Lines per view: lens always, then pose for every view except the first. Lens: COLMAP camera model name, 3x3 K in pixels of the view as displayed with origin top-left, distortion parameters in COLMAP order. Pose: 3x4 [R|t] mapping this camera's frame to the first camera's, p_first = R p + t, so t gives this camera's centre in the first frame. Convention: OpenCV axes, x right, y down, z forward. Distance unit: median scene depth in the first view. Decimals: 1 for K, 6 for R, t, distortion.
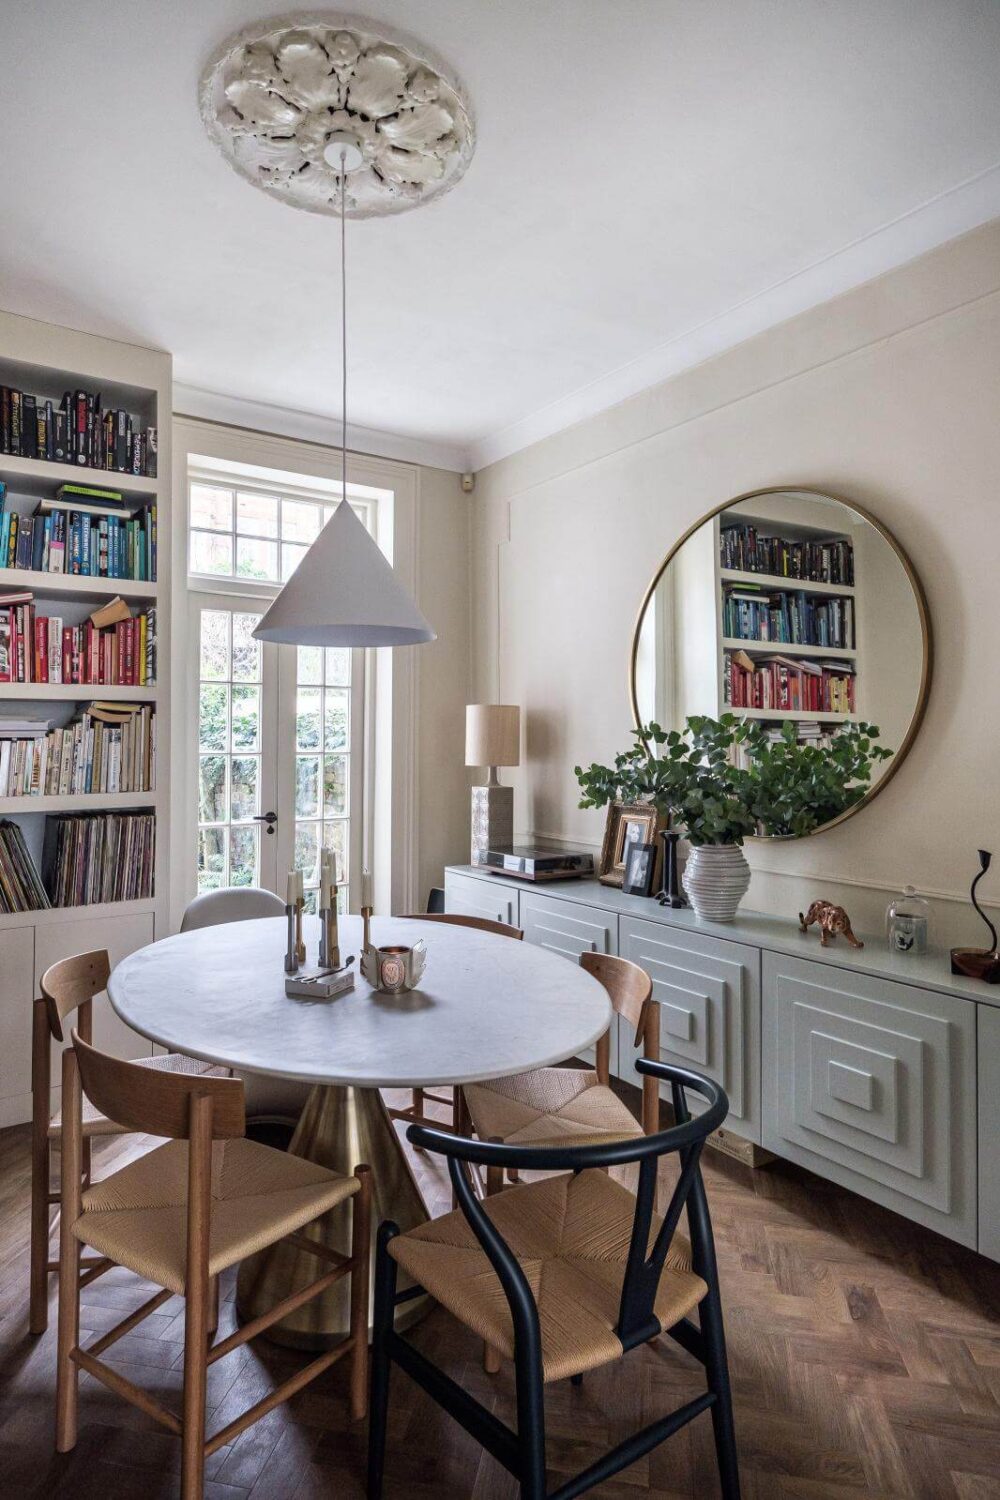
lens RADIAL K [[843.2, 0, 501.1], [0, 843.2, 707.7], [0, 0, 1]] dist [0.015766, -0.013994]
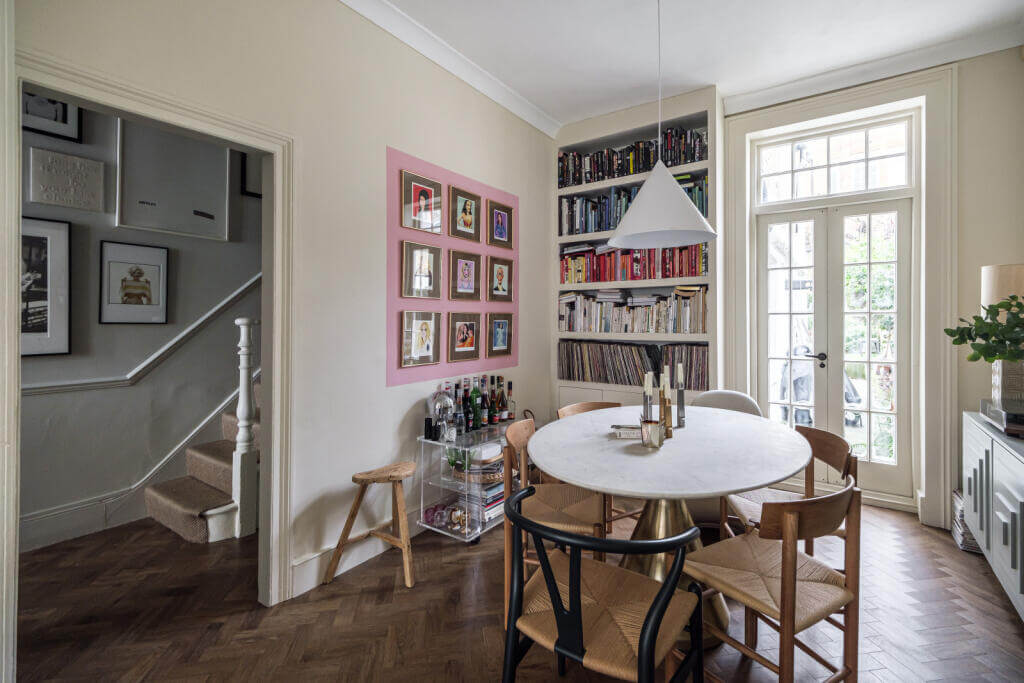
lens RADIAL K [[465.1, 0, 498.2], [0, 465.1, 322.6], [0, 0, 1]] dist [0.004577, -0.000645]
pose [[0.311158, 0.008502, -0.950320, 0.405914], [0.044111, 0.998753, 0.023378, 0.032525], [0.949334, -0.049194, 0.310395, 0.261661]]
